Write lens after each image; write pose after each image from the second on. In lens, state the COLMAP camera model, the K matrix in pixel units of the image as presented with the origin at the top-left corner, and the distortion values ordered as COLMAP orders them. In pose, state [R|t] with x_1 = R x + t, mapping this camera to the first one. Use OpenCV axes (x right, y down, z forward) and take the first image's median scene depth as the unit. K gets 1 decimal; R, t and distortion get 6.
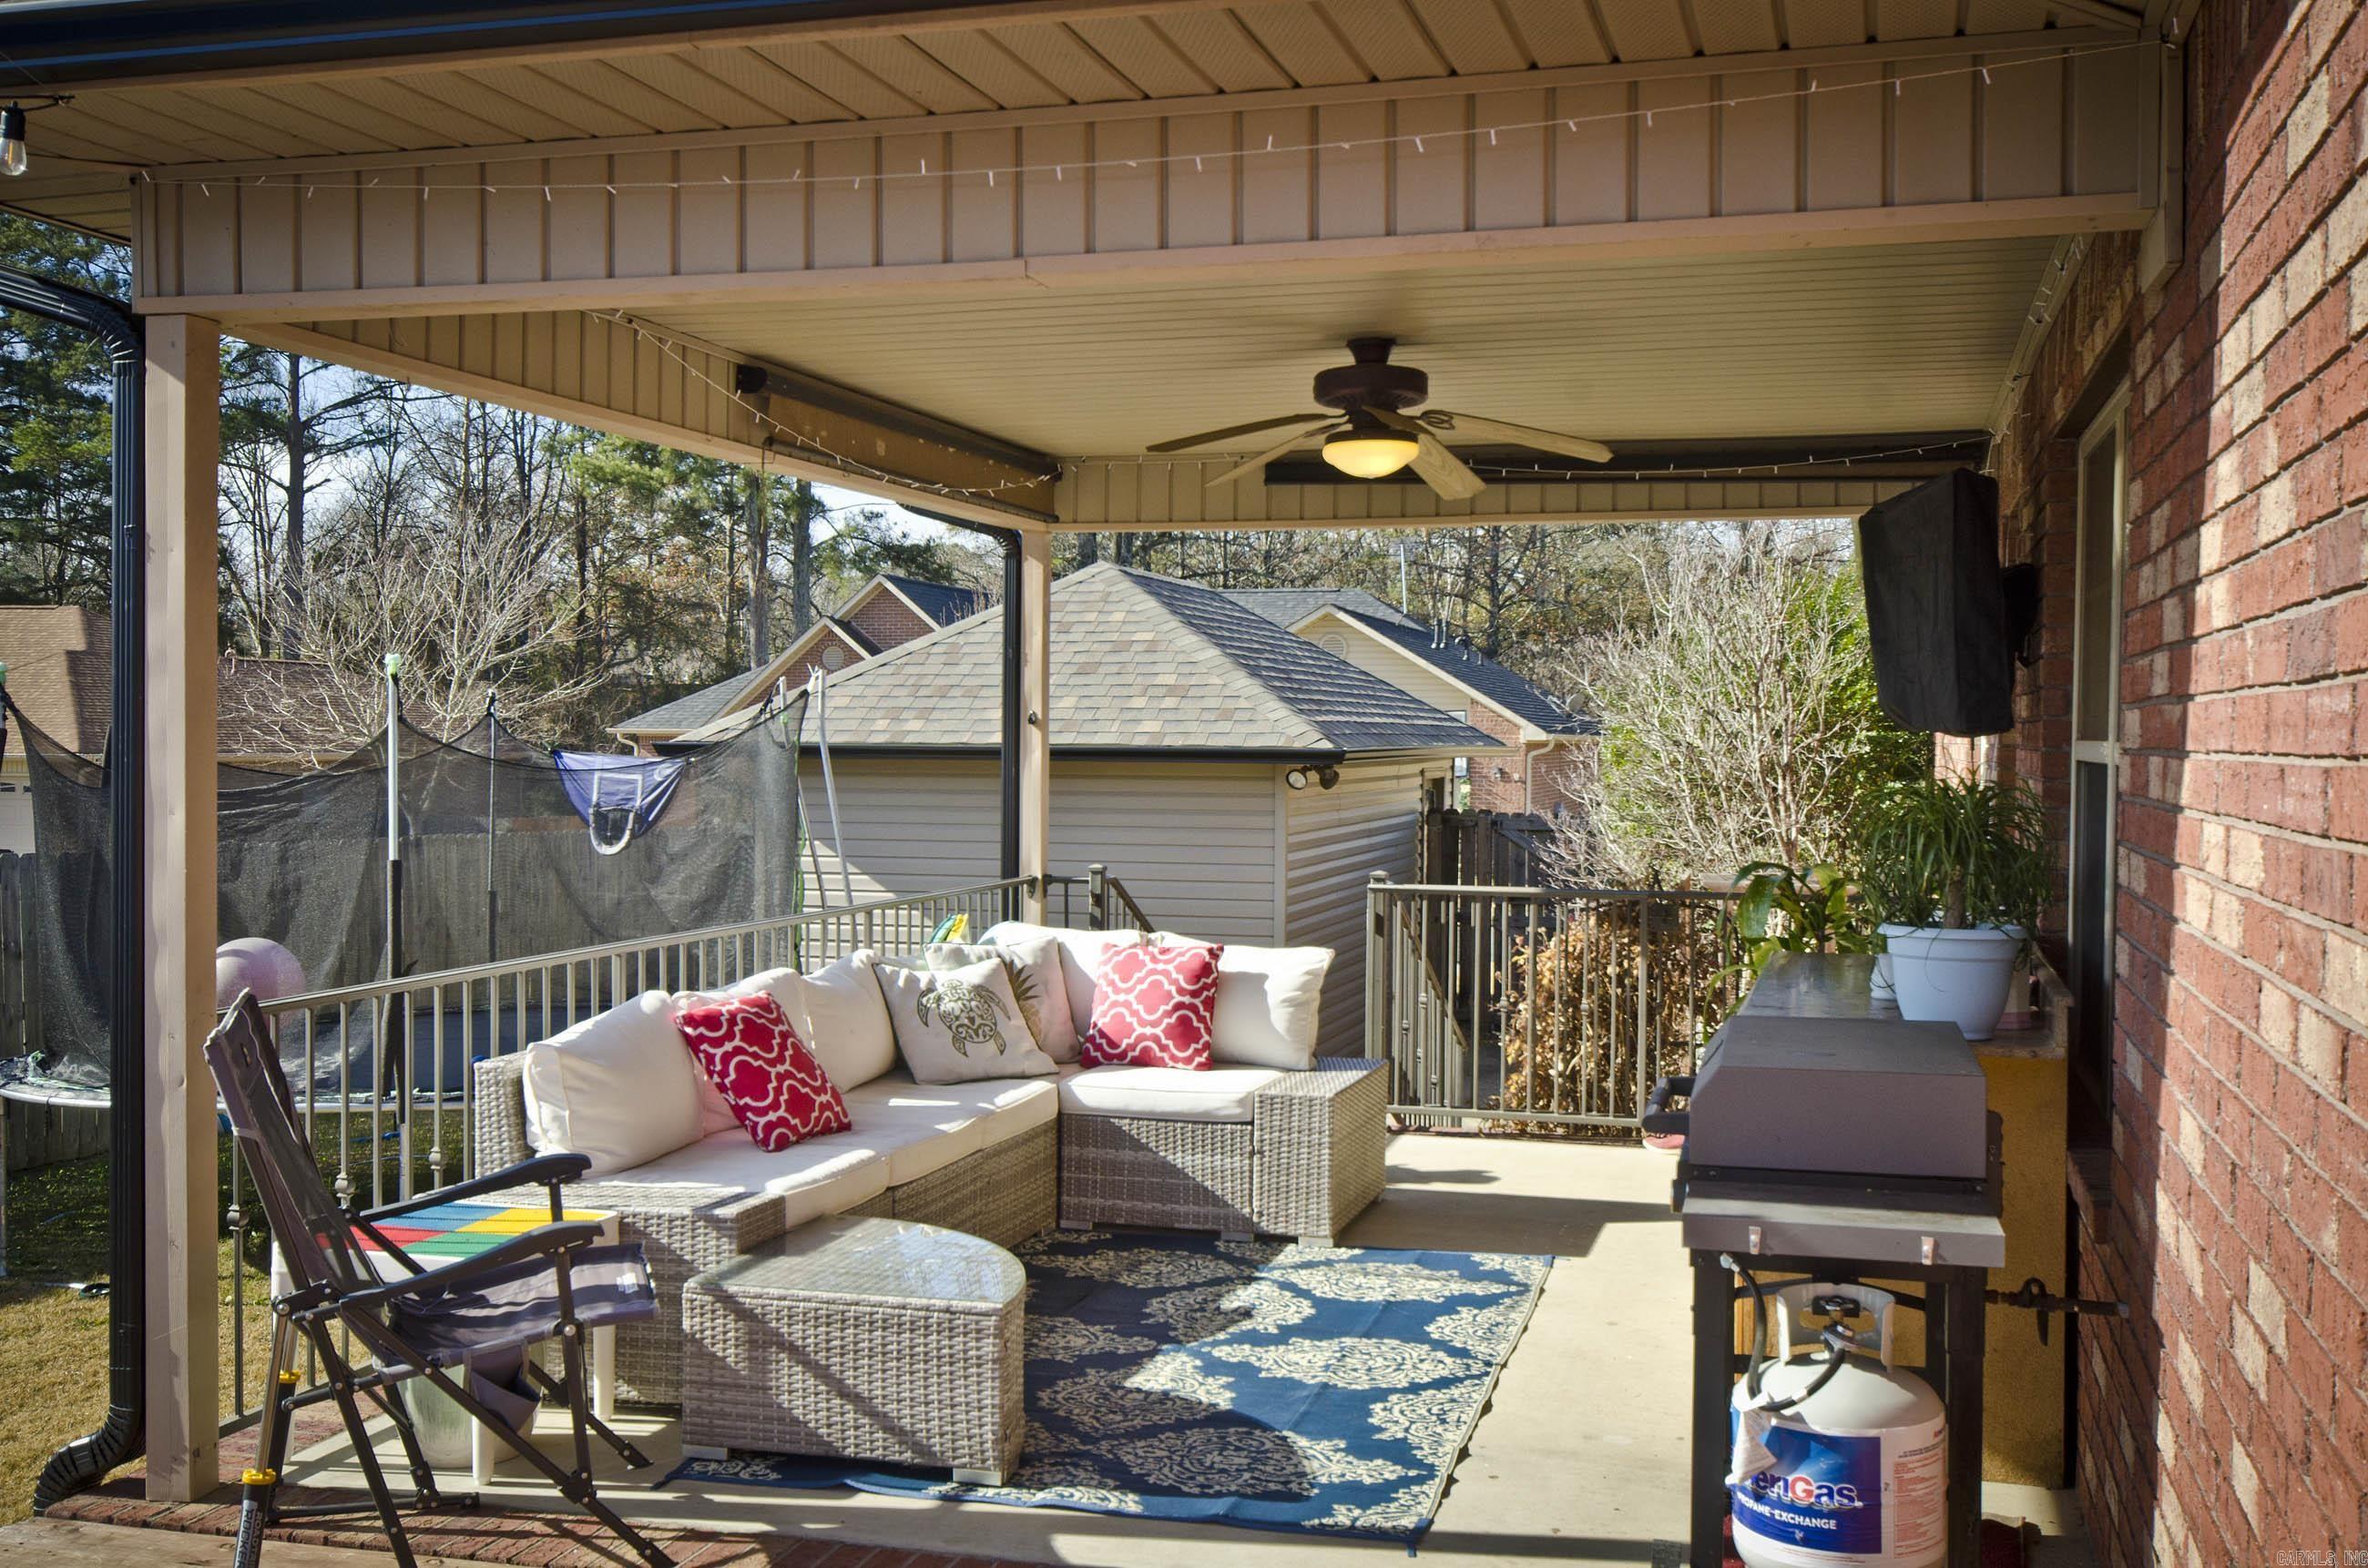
lens RADIAL K [[2392.7, 0, 1184.0], [0, 2392.7, 784.0], [0, 0, 1]] dist [0.104771, 0.000777]
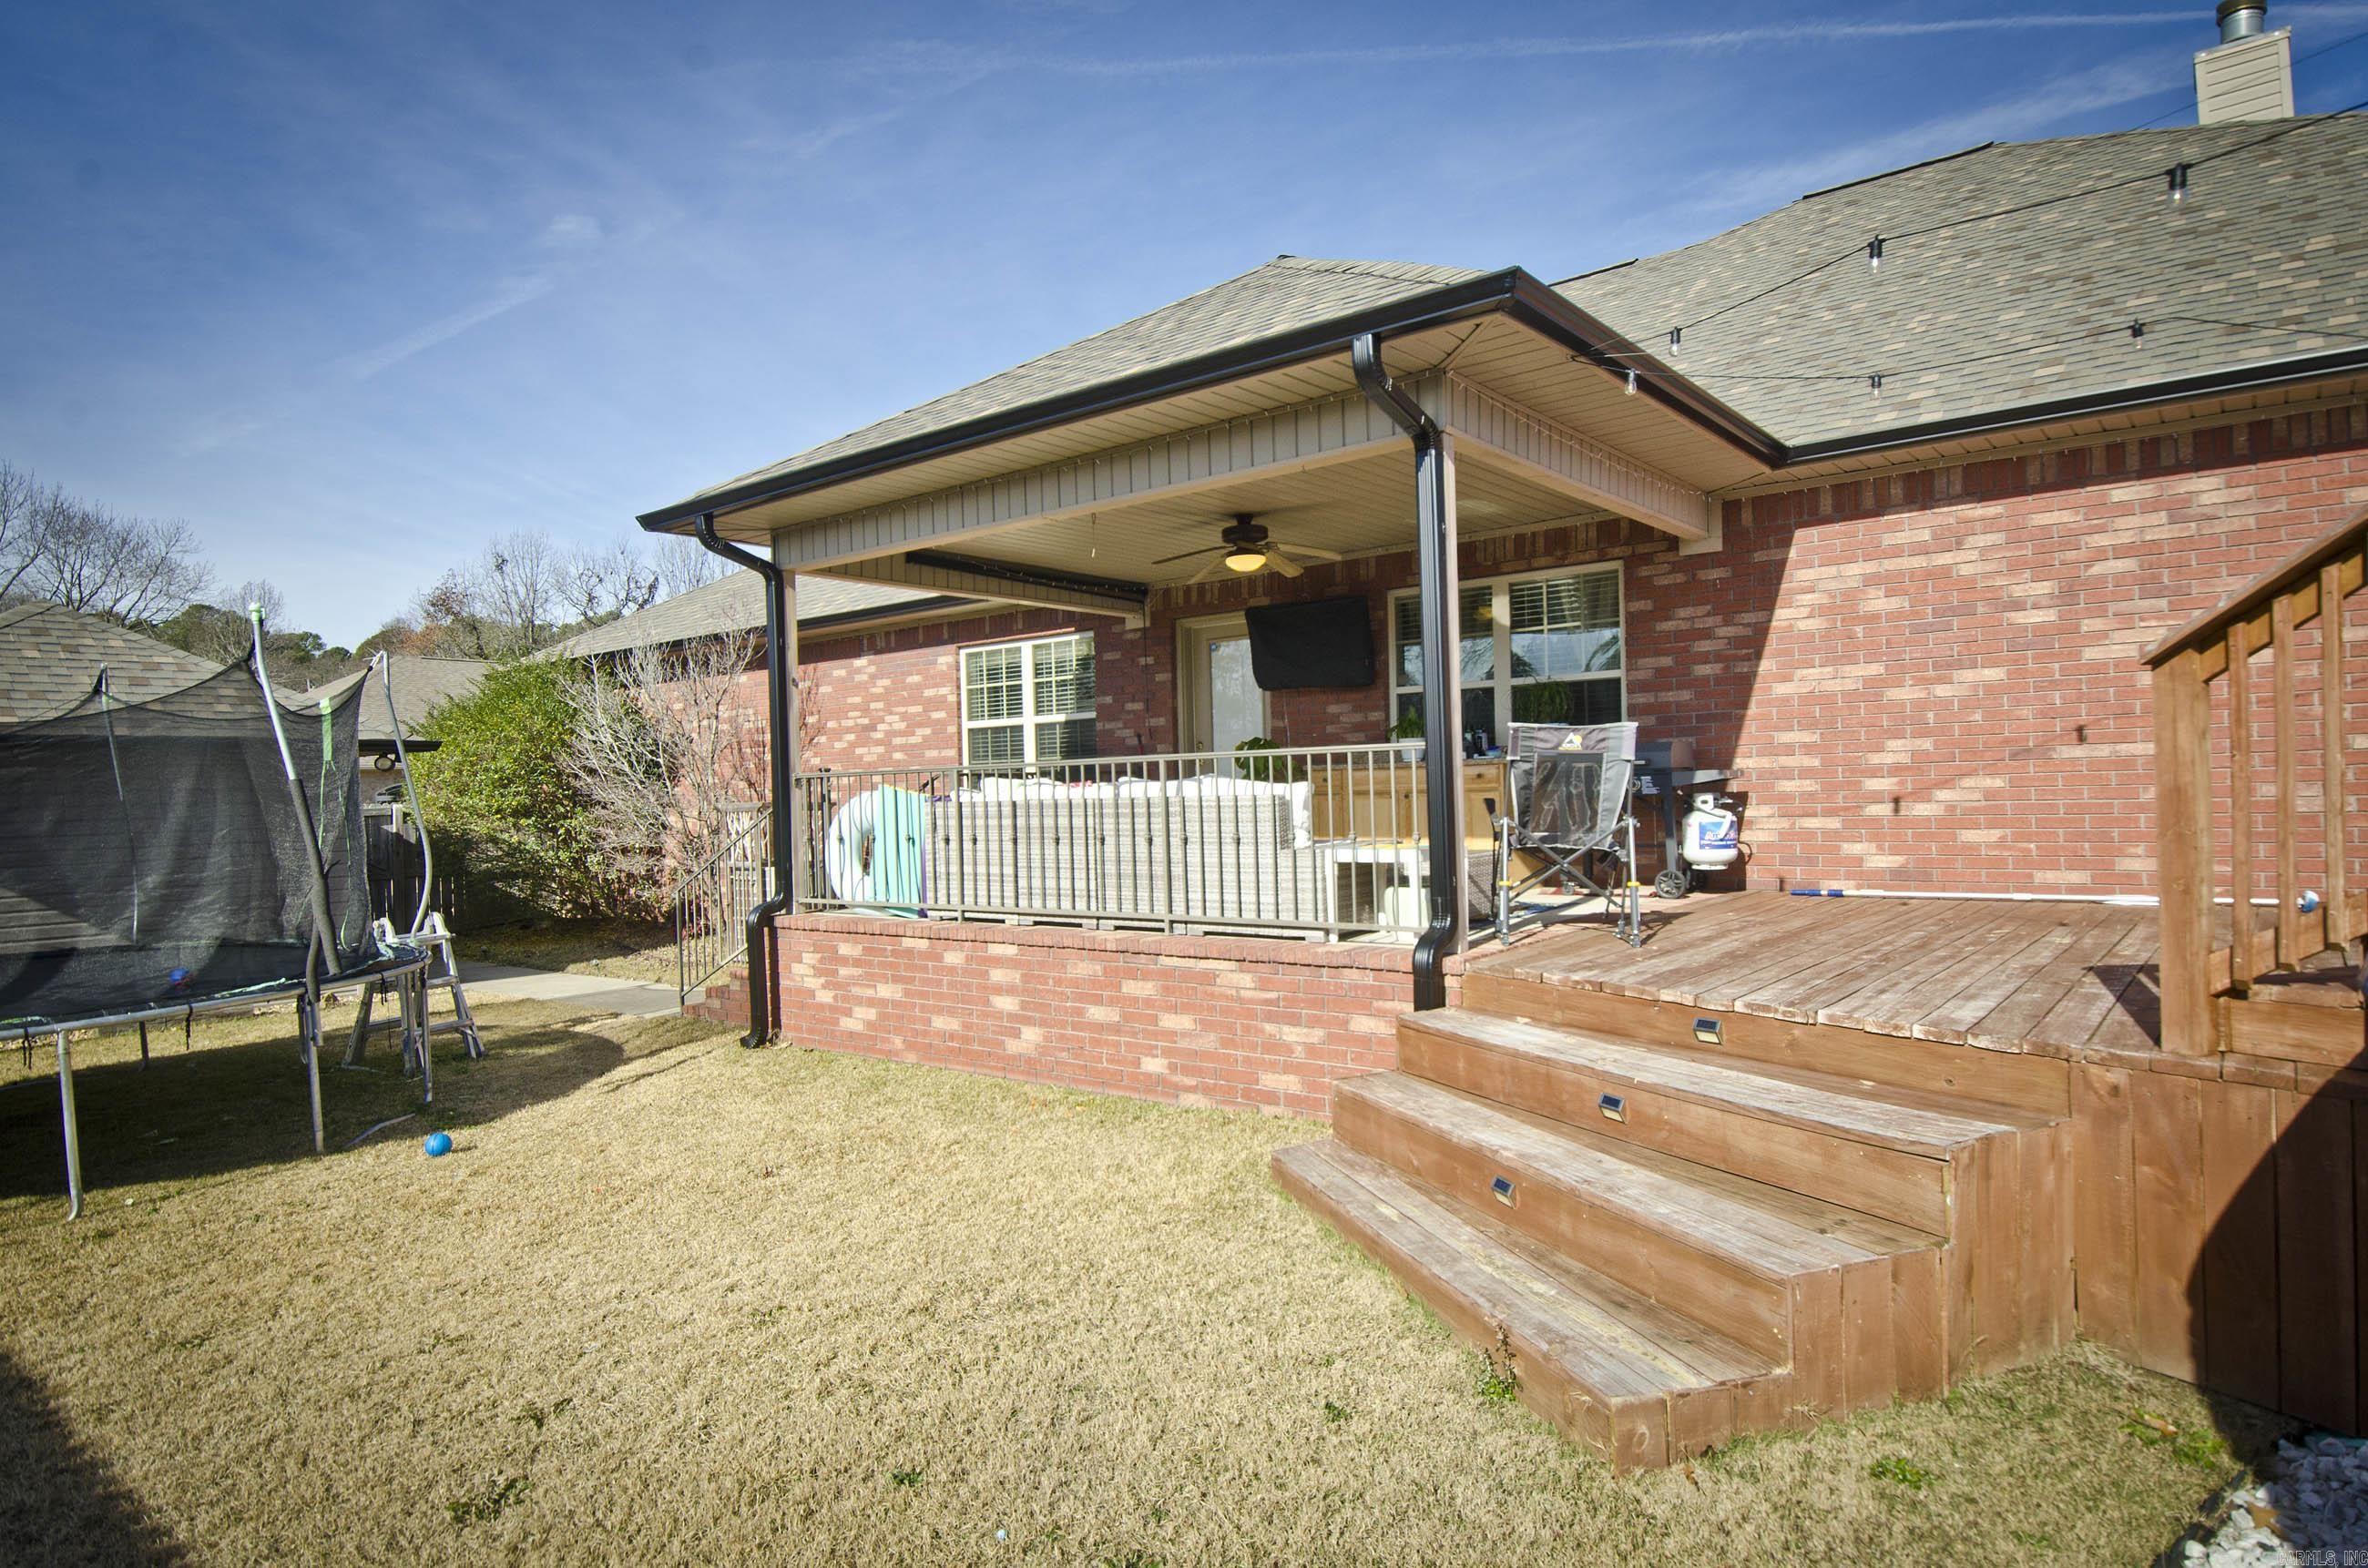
lens RADIAL K [[1290.6, 0, 1193.8], [0, 1290.6, 789.6], [0, 0, 1]] dist [0.002747, -0.001139]
pose [[0.370699, -0.023210, 0.928463, -1.455845], [0.055954, 0.998430, 0.002619, 0.109457], [-0.927066, 0.050981, 0.371416, 0.698909]]
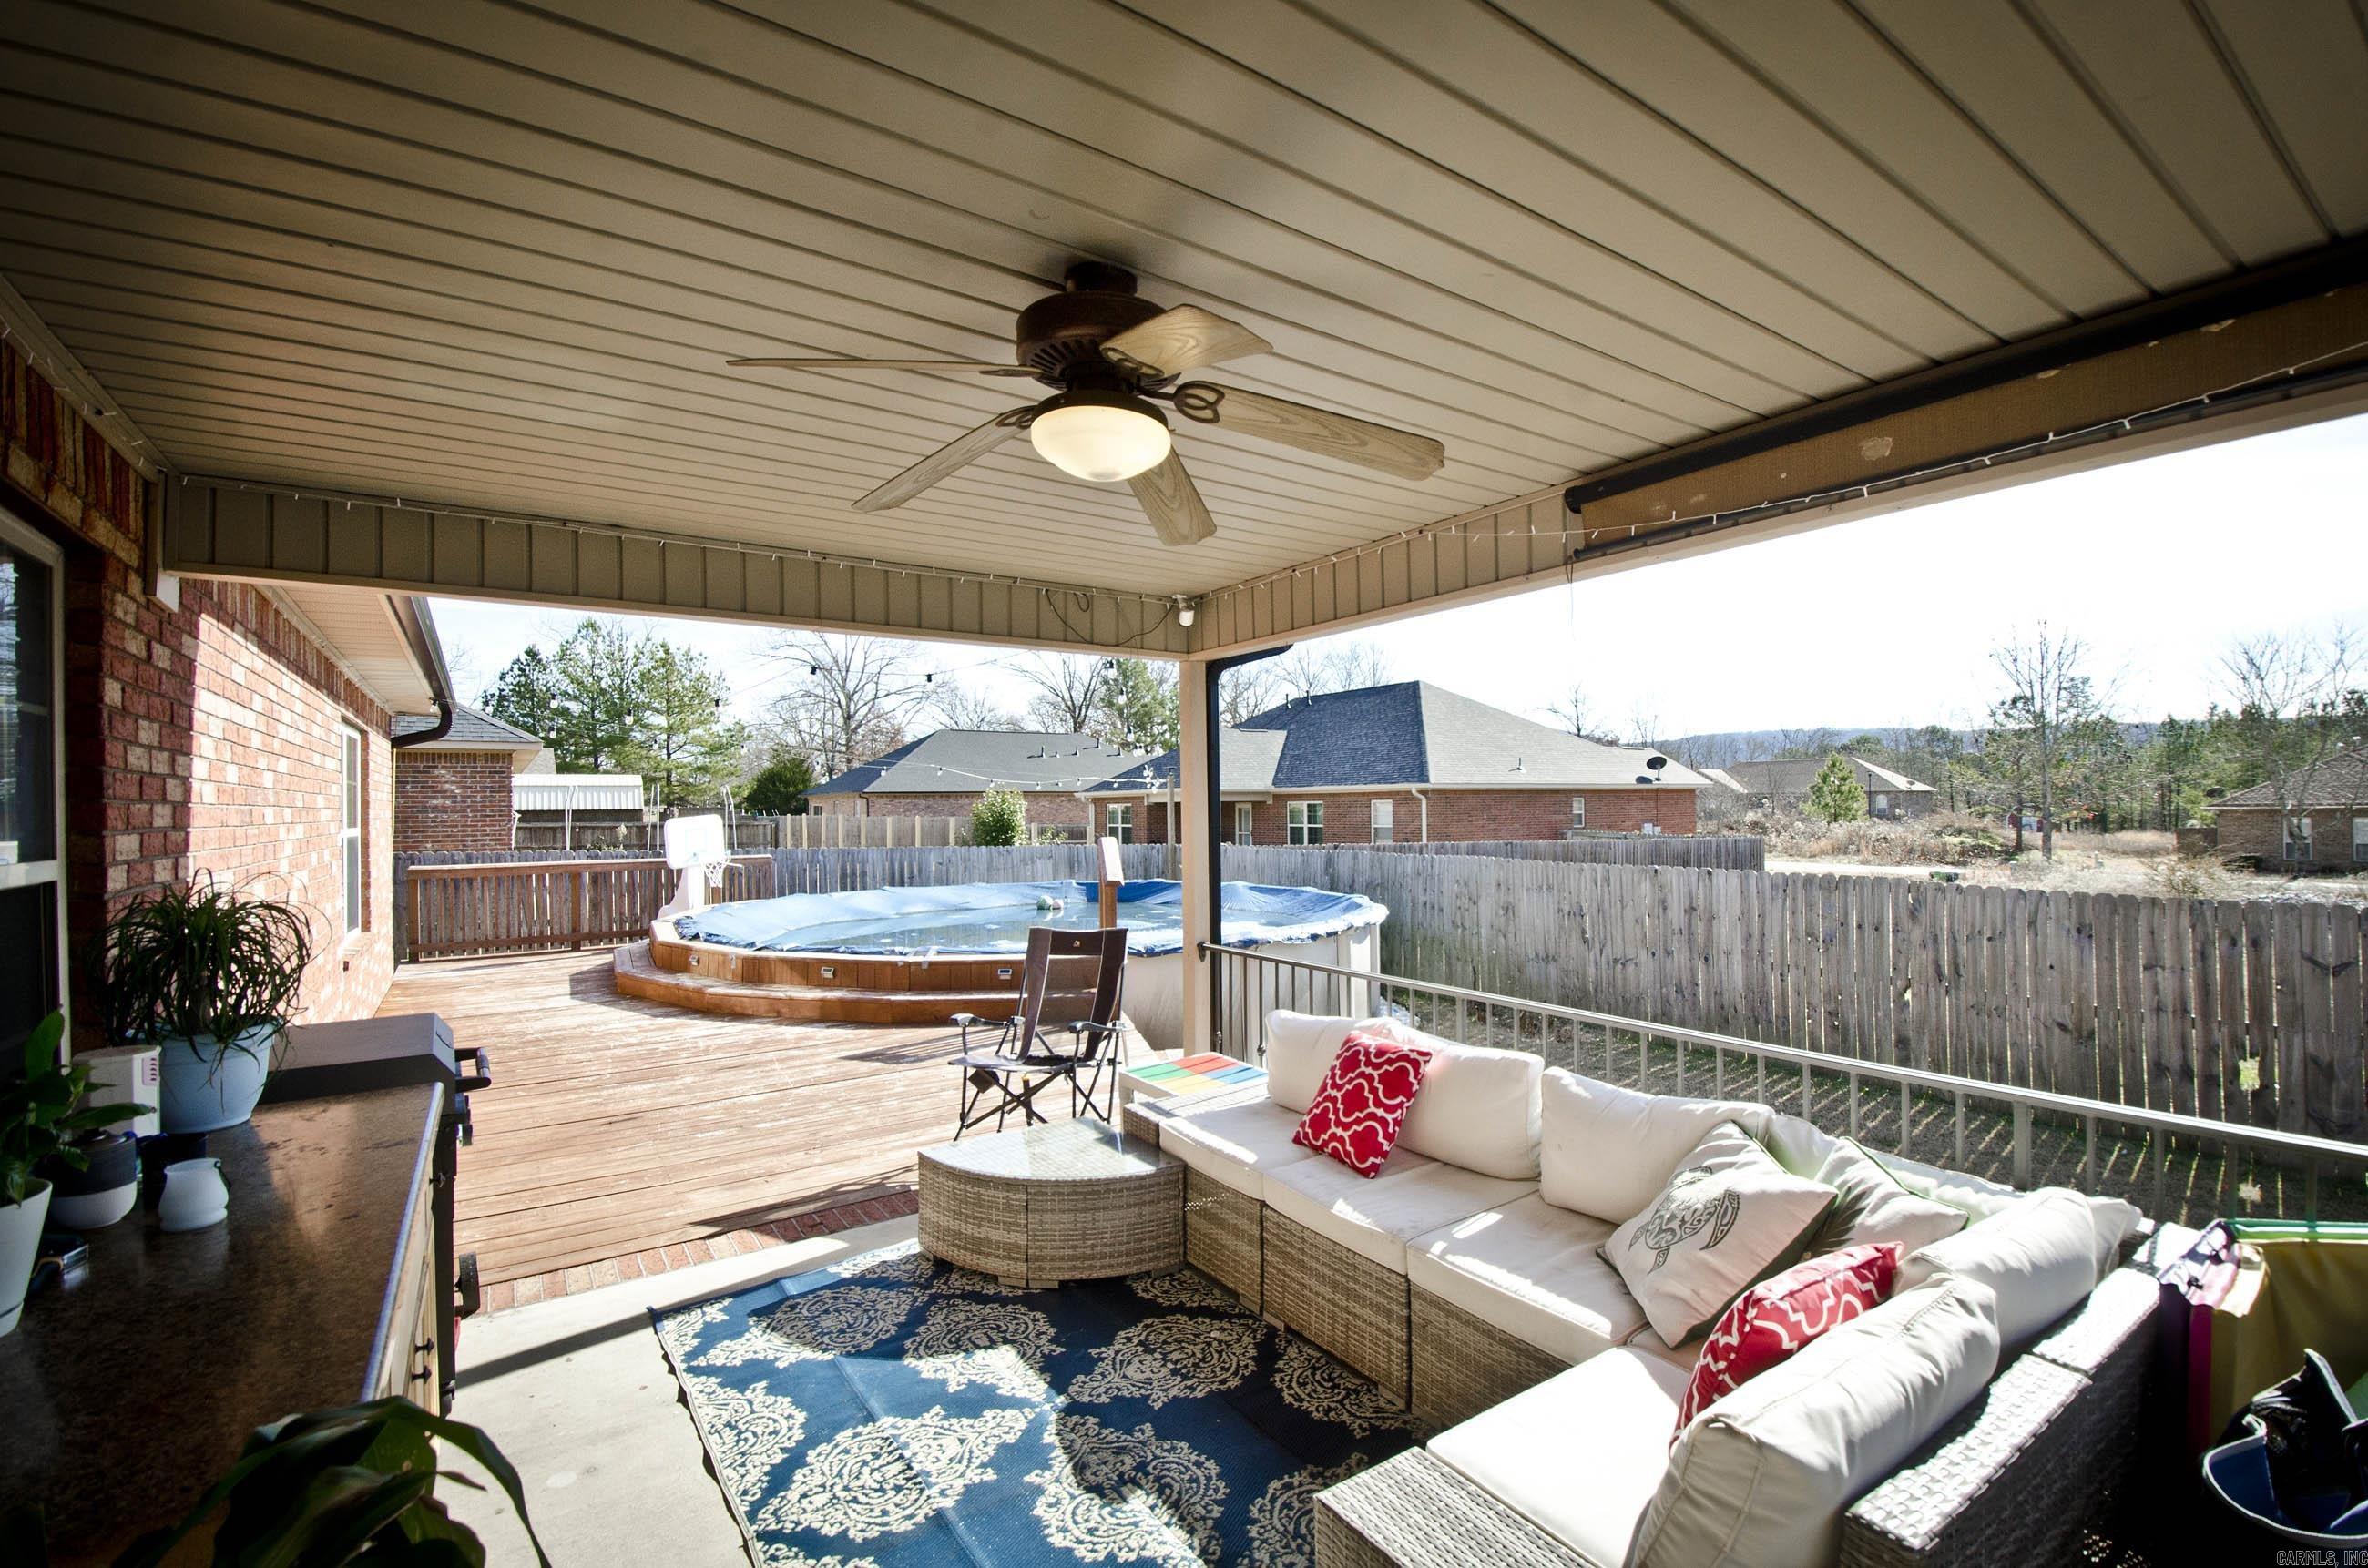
lens RADIAL K [[1031.1, 0, 1192.6], [0, 1031.1, 779.2], [0, 0, 1]] dist [0.000553, -0.000206]
pose [[-0.636251, -0.018907, -0.771250, 0.357401], [-0.008852, 0.999813, -0.017208, -0.045797], [0.771431, -0.004122, -0.636300, 1.491175]]
